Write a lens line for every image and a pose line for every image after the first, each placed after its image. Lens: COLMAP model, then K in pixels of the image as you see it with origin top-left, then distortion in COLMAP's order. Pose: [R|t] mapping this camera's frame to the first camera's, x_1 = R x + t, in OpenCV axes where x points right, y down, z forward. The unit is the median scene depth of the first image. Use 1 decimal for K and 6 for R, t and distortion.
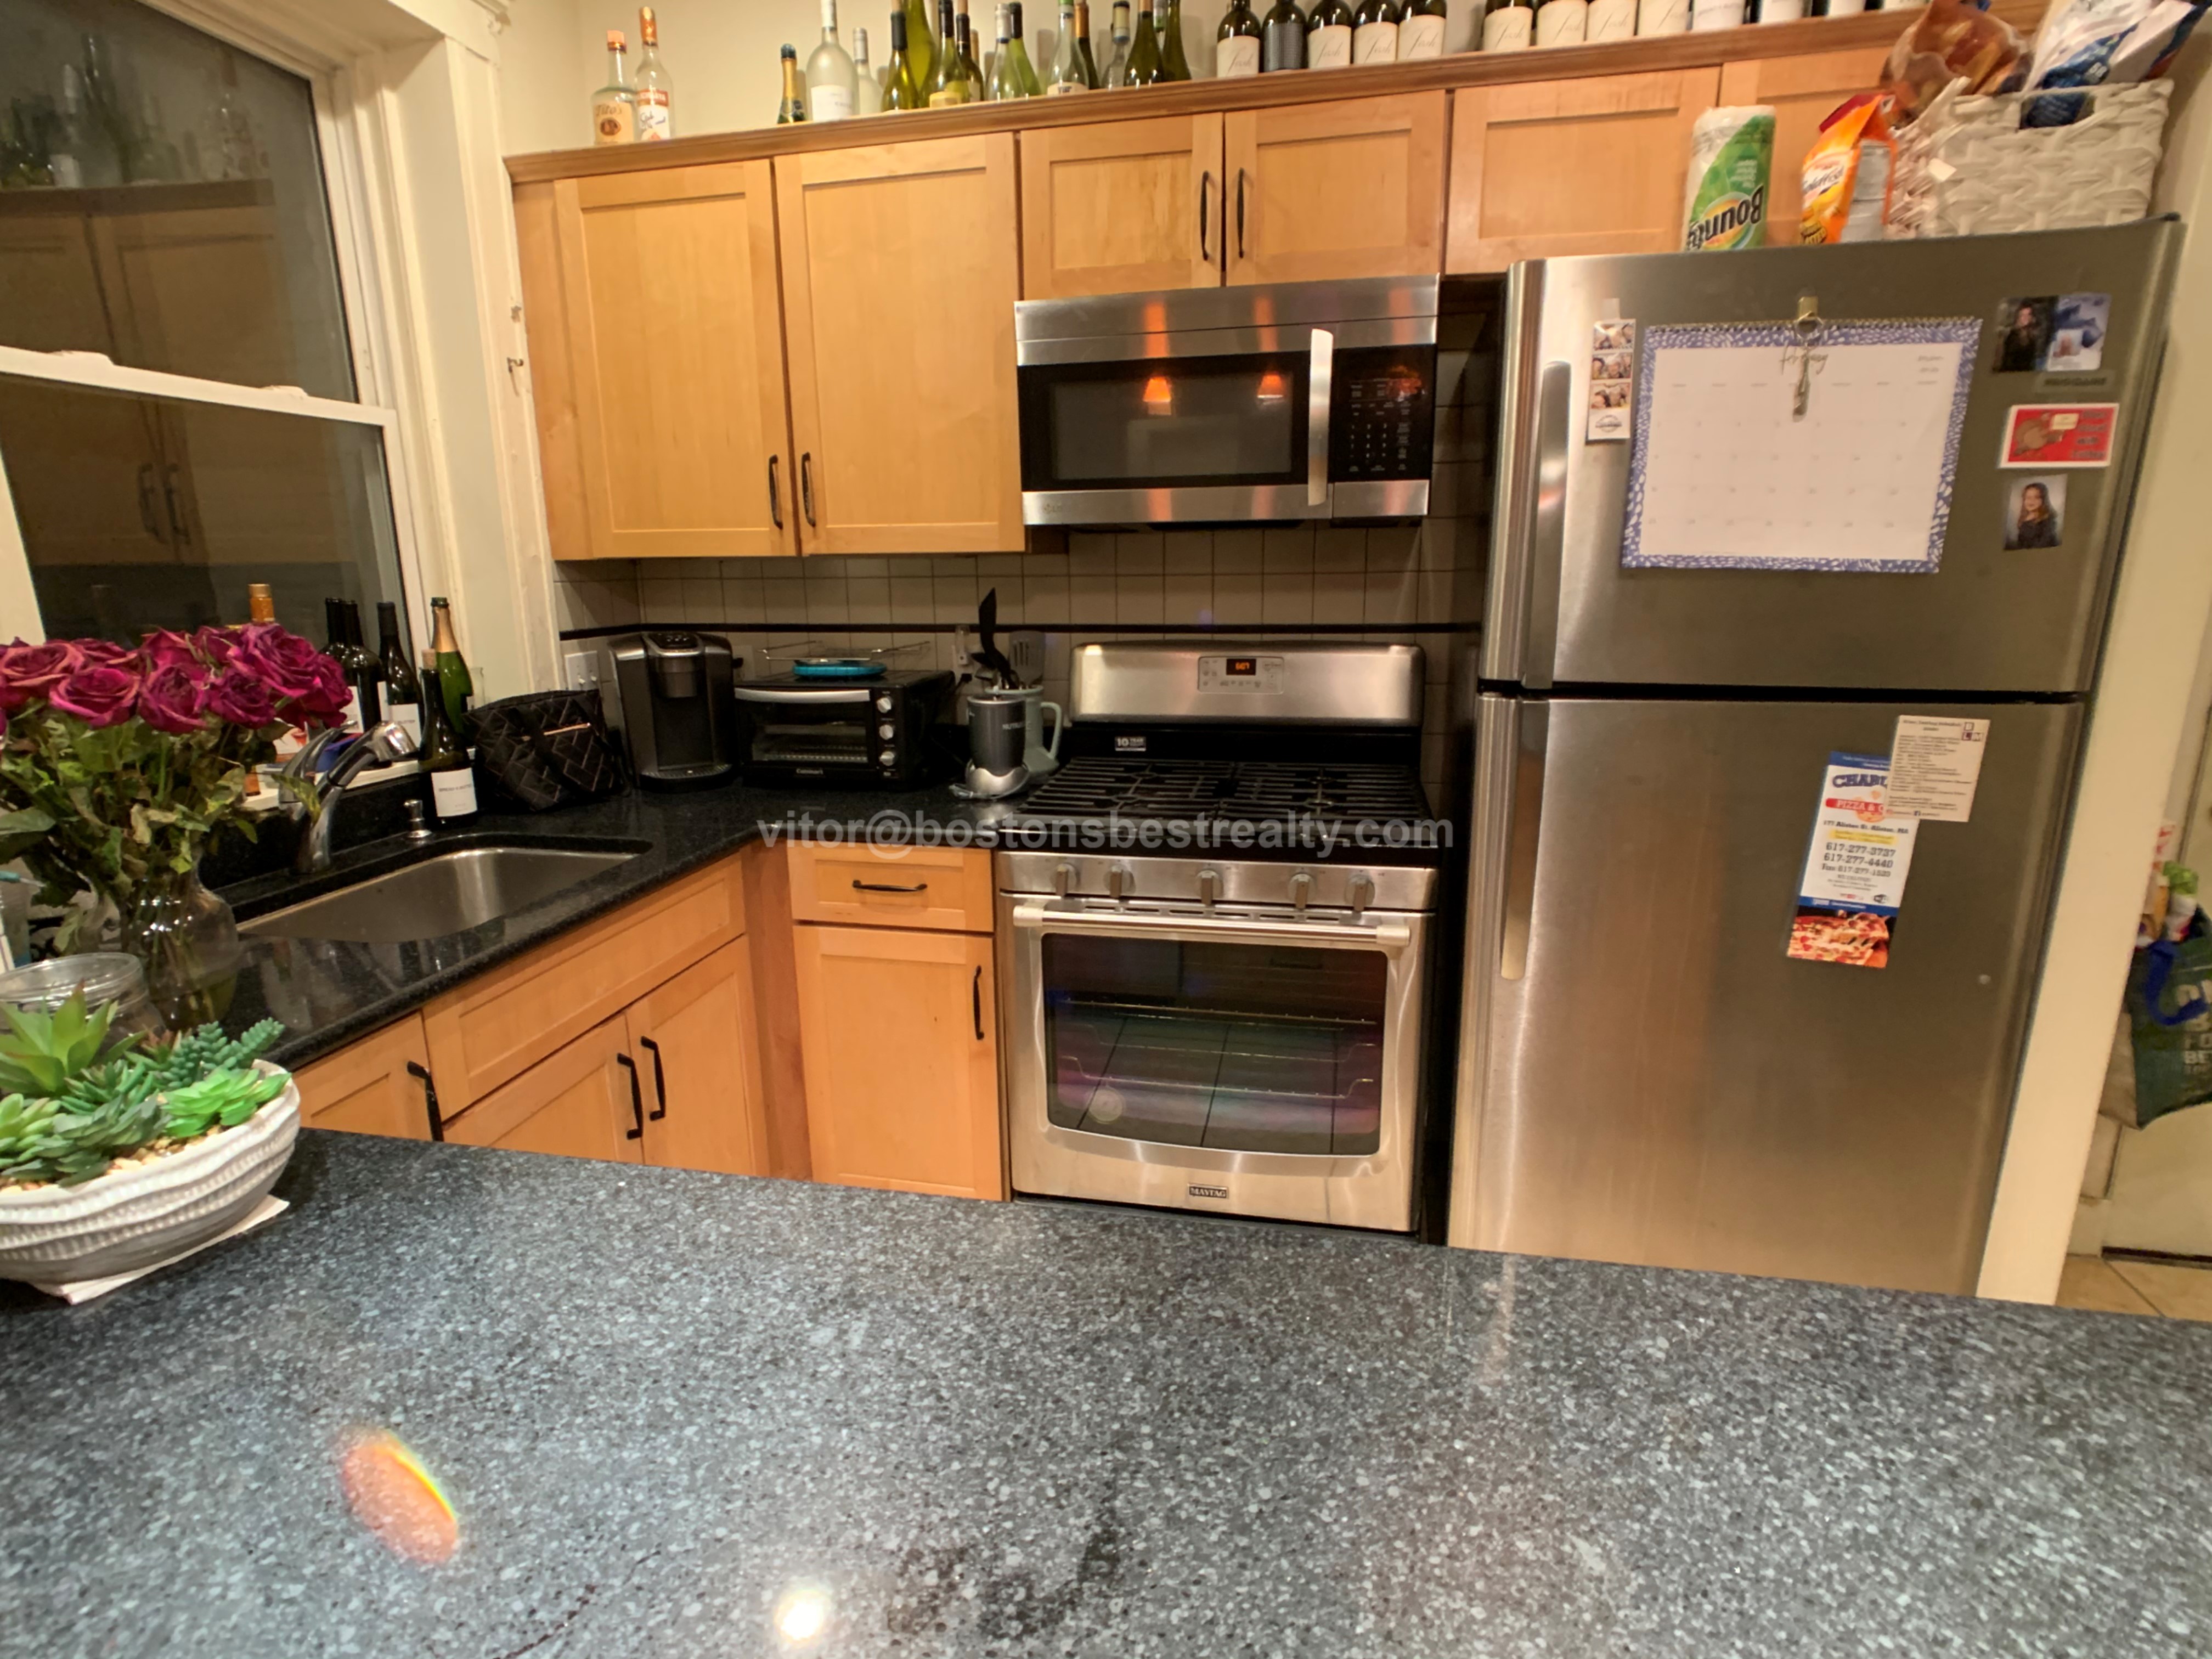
lens RADIAL K [[1098.2, 0, 1109.8], [0, 1098.2, 814.0], [0, 0, 1]] dist [-0.021828, 0.009721]
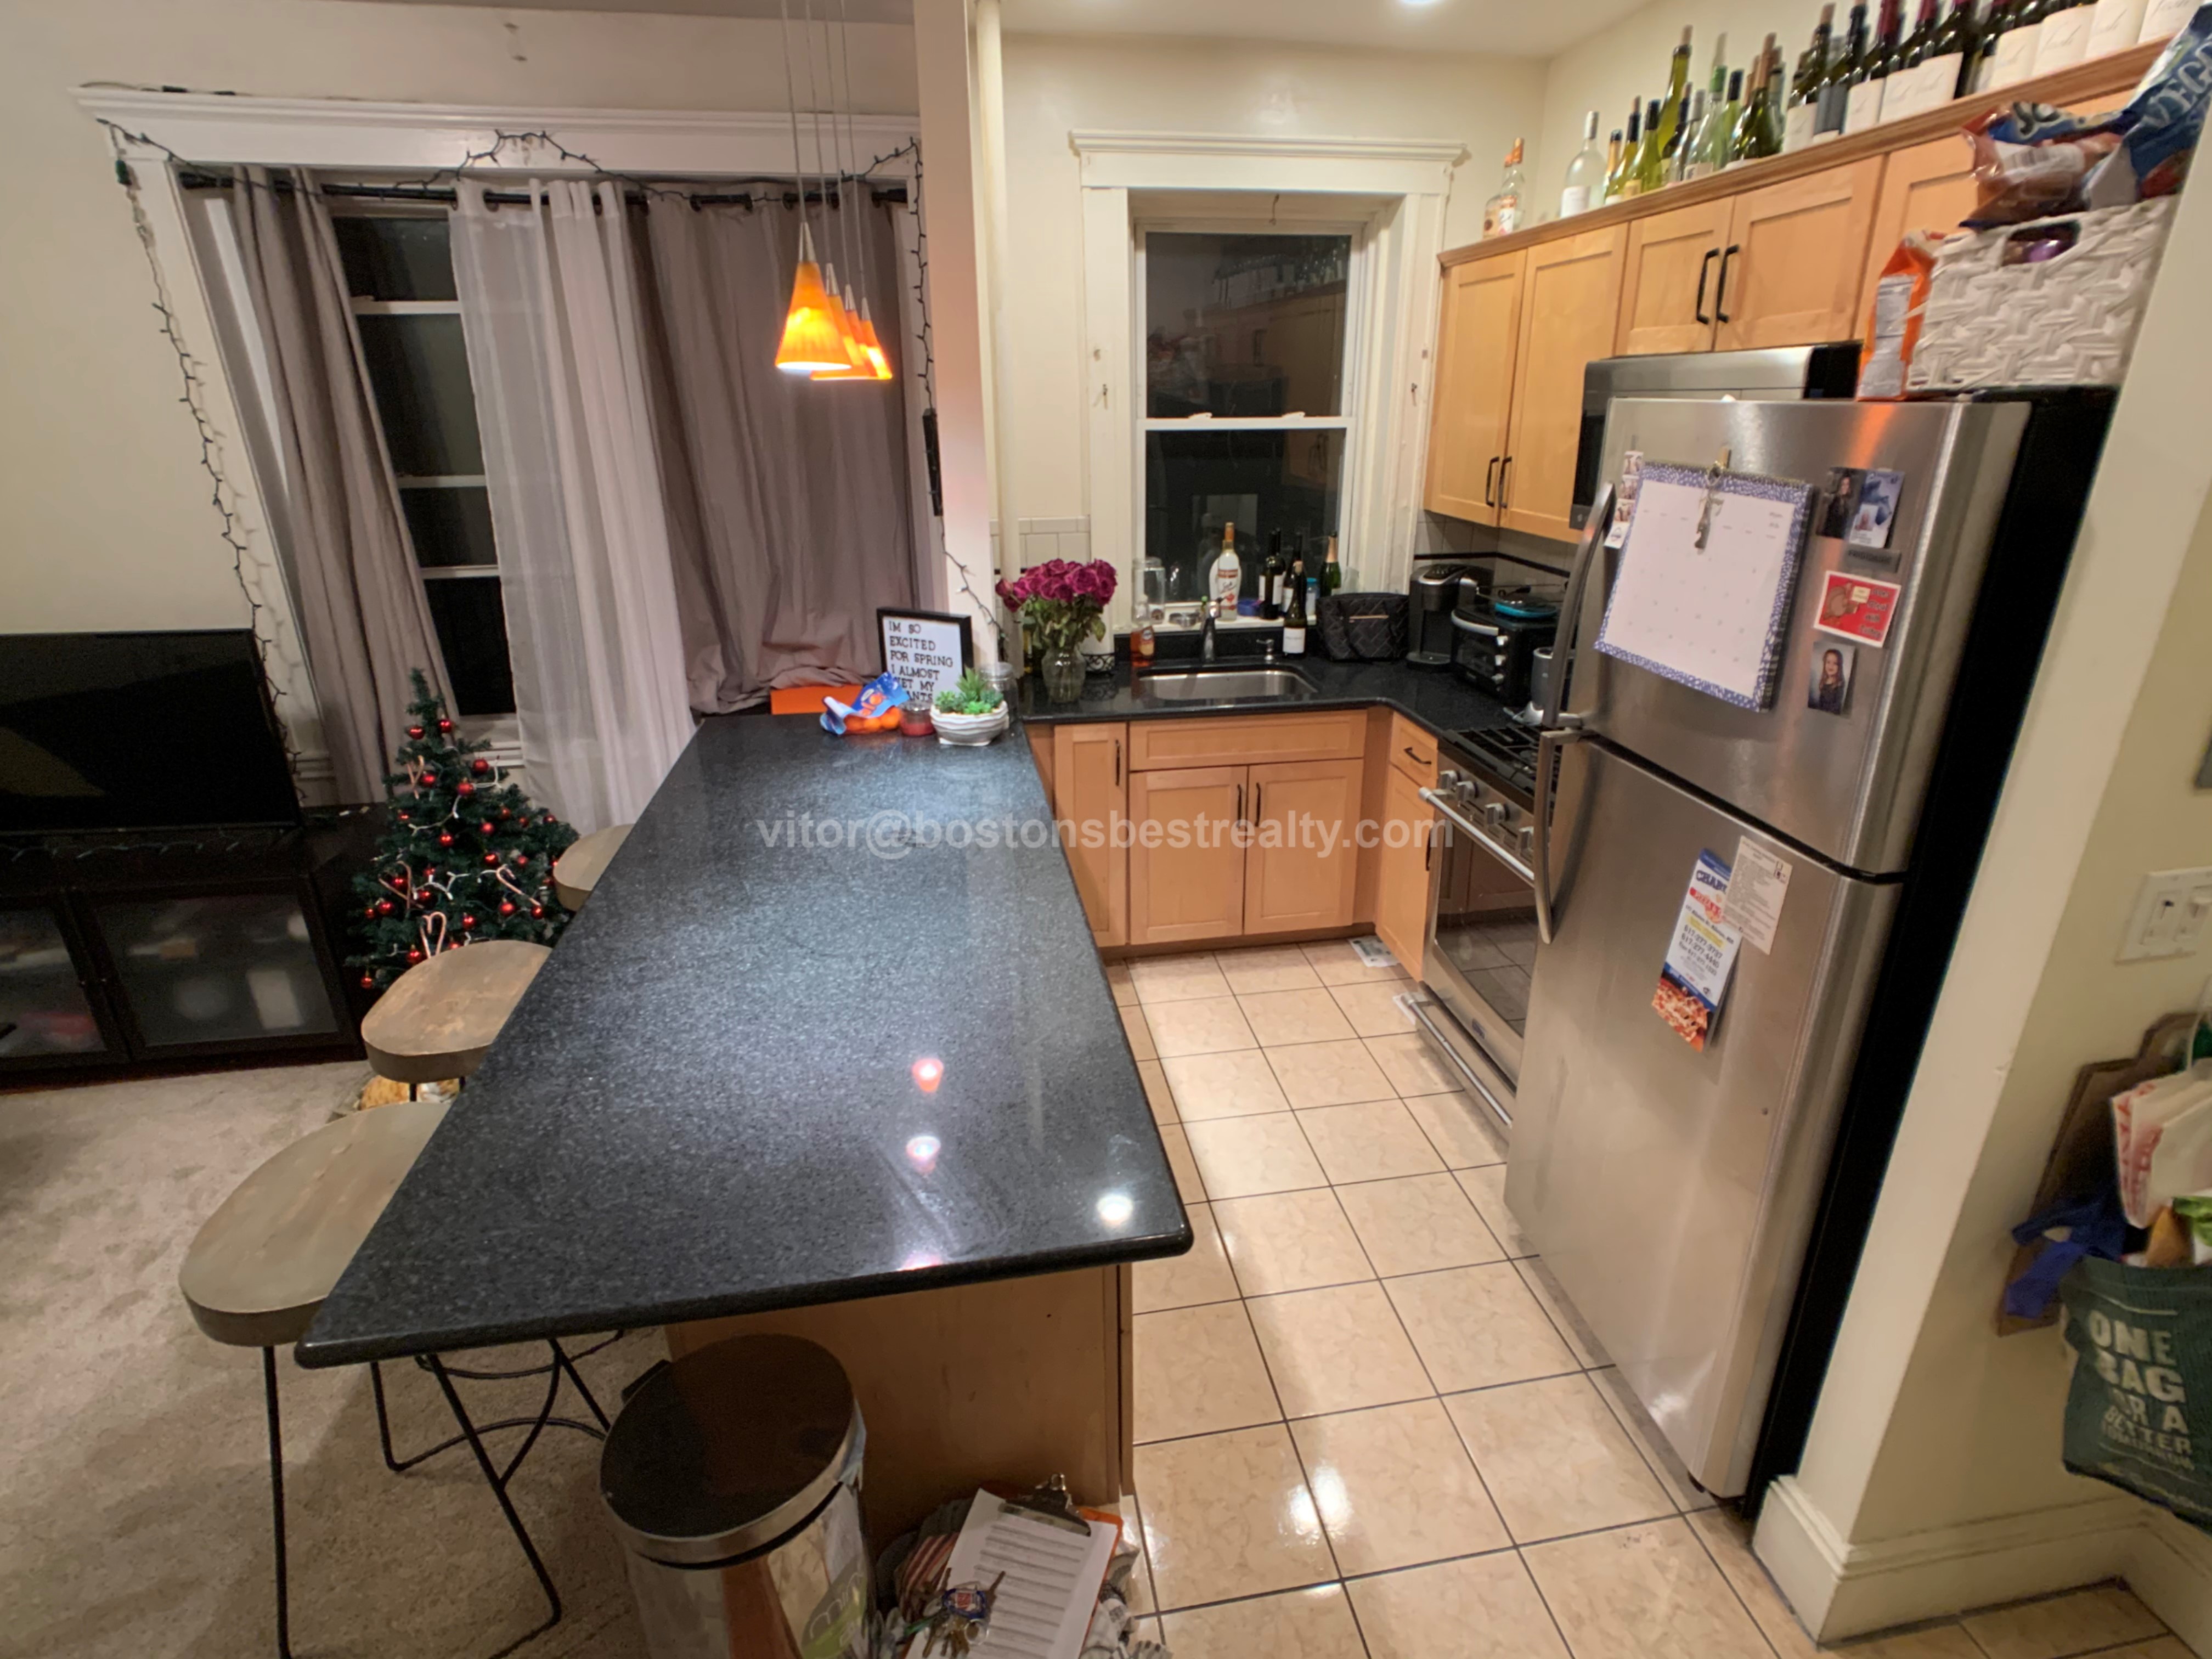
lens RADIAL K [[1098.2, 0, 1118.5], [0, 1098.2, 823.9], [0, 0, 1]] dist [-0.021828, 0.009721]
pose [[0.353891, 0.345937, -0.868958, 1.139334], [-0.207967, 0.934928, 0.287504, -0.224149], [0.911872, 0.078970, 0.402806, -0.003246]]
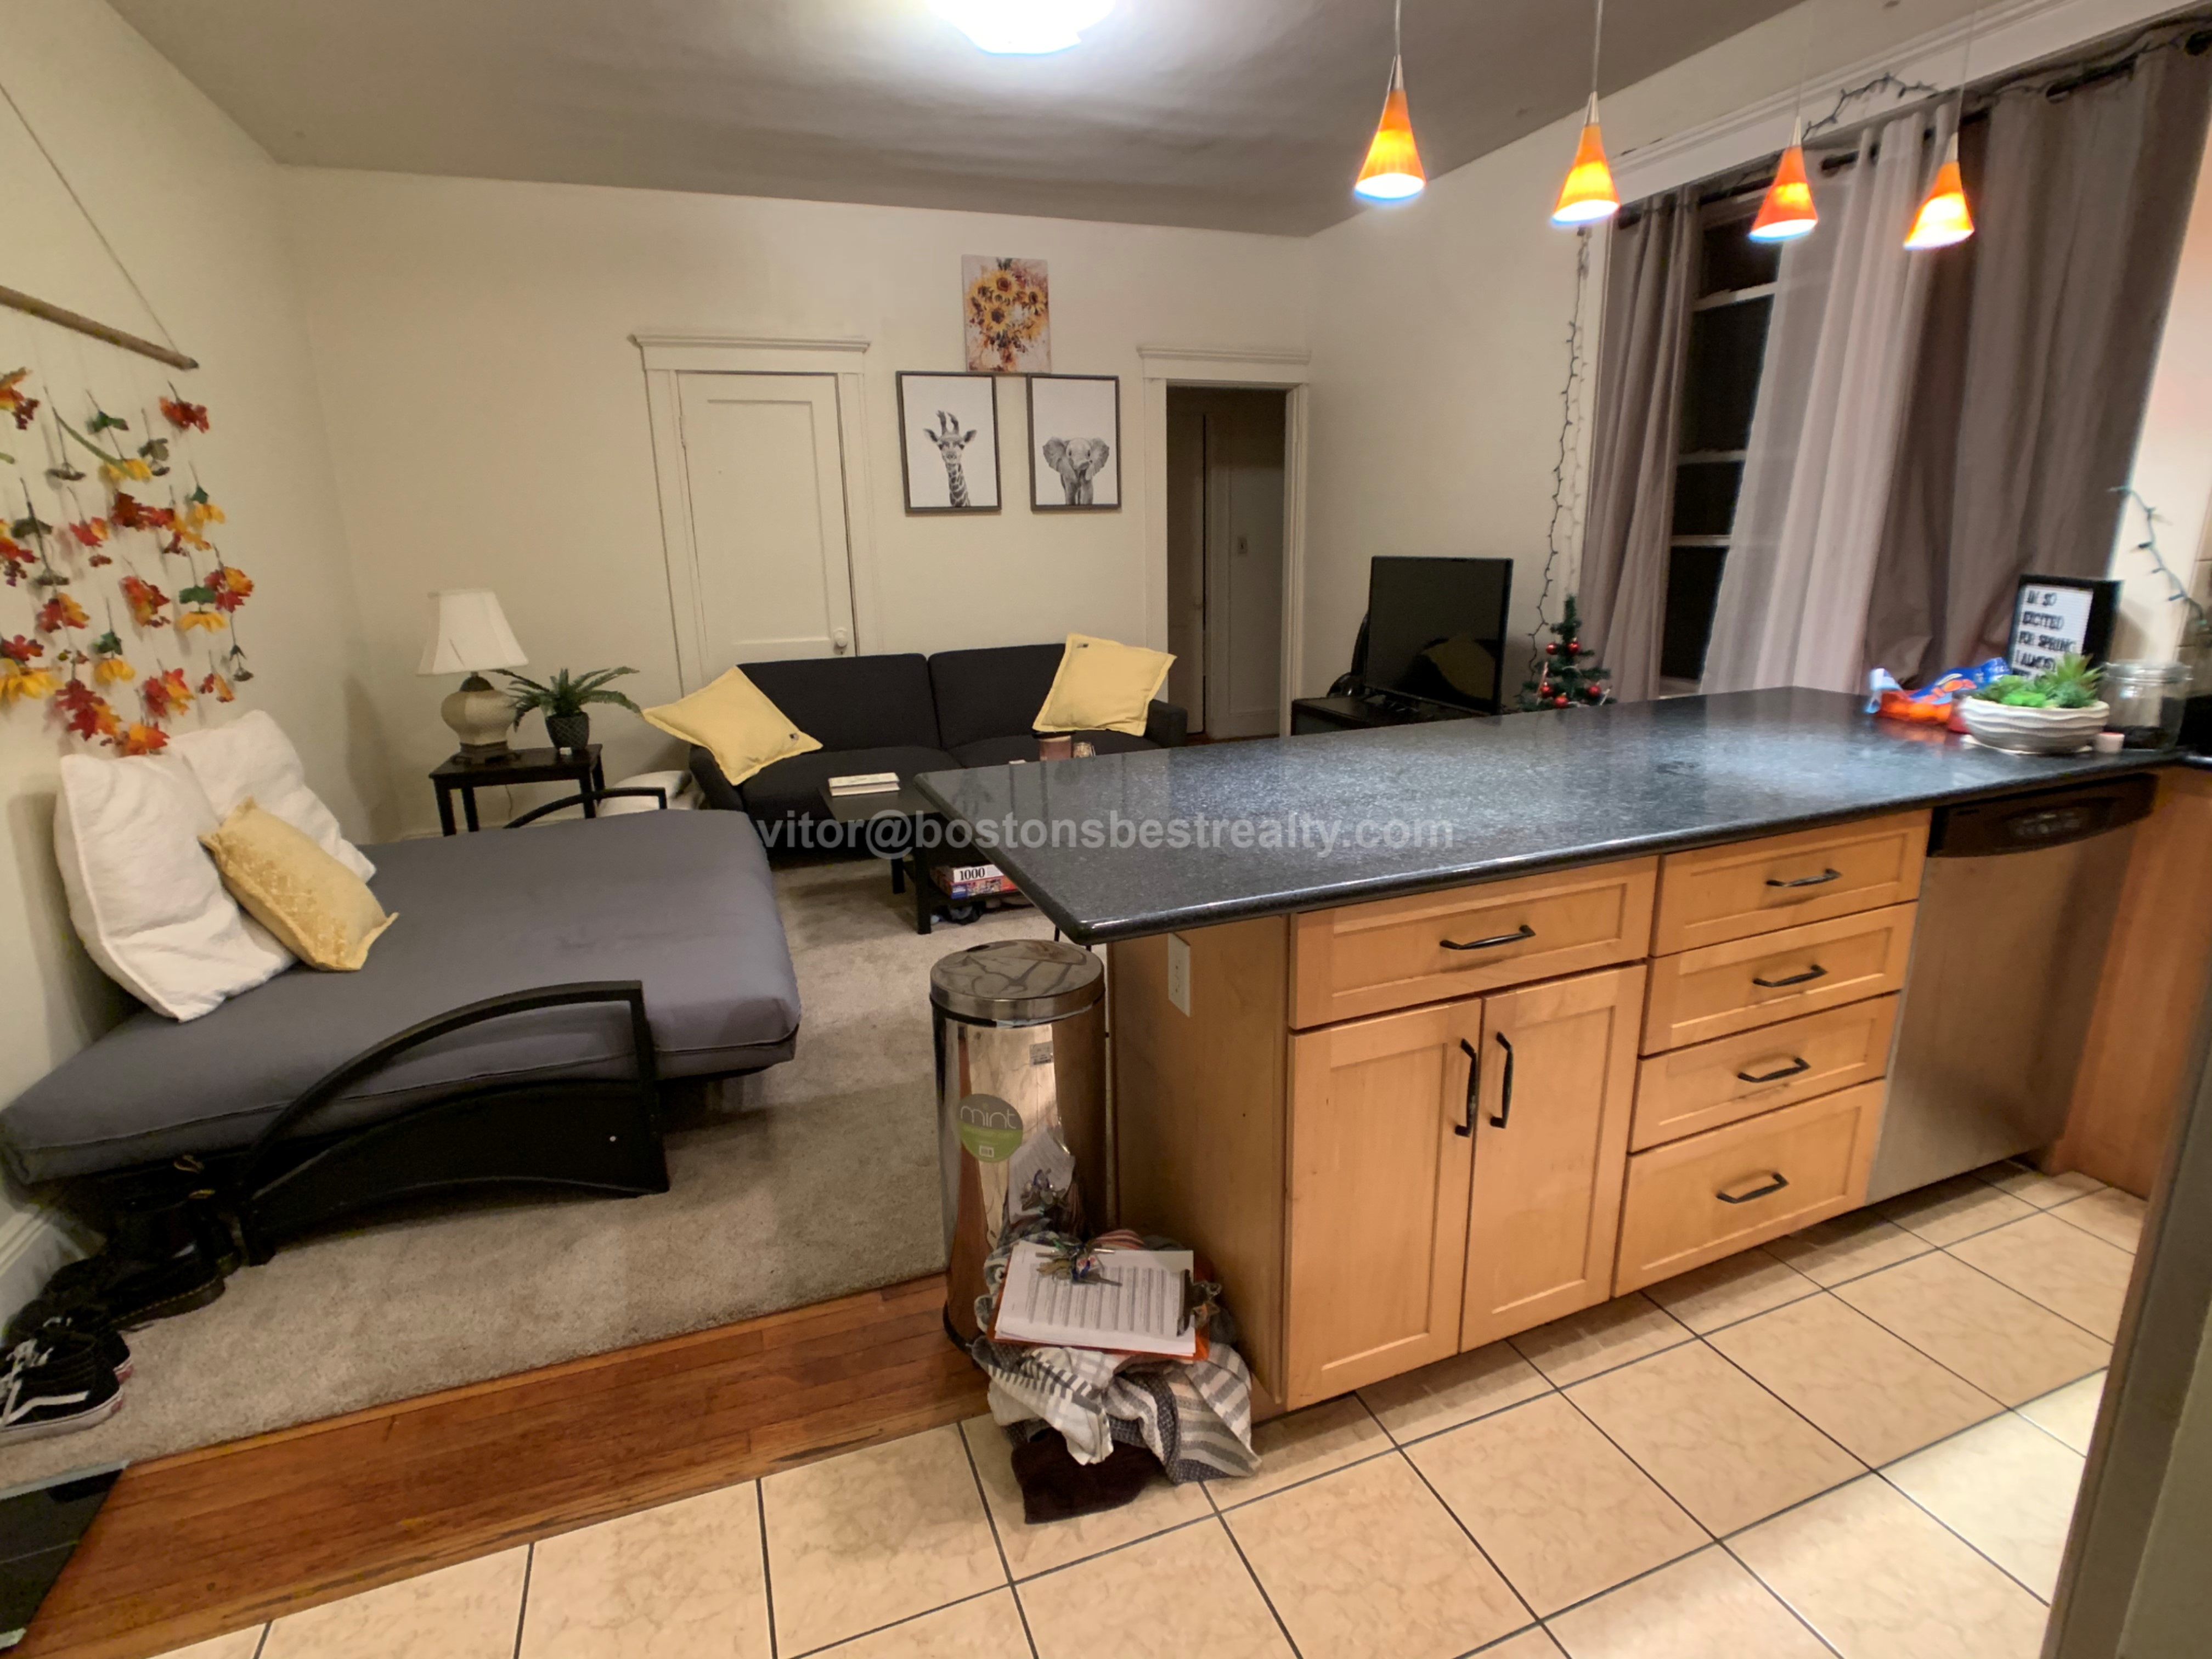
lens RADIAL K [[1098.2, 0, 1112.8], [0, 1098.2, 820.2], [0, 0, 1]] dist [-0.021828, 0.009721]
pose [[-0.844832, 0.165107, -0.508919, 0.985570], [-0.090086, 0.893717, 0.439494, -0.172496], [0.527393, 0.417145, -0.740167, 0.805036]]
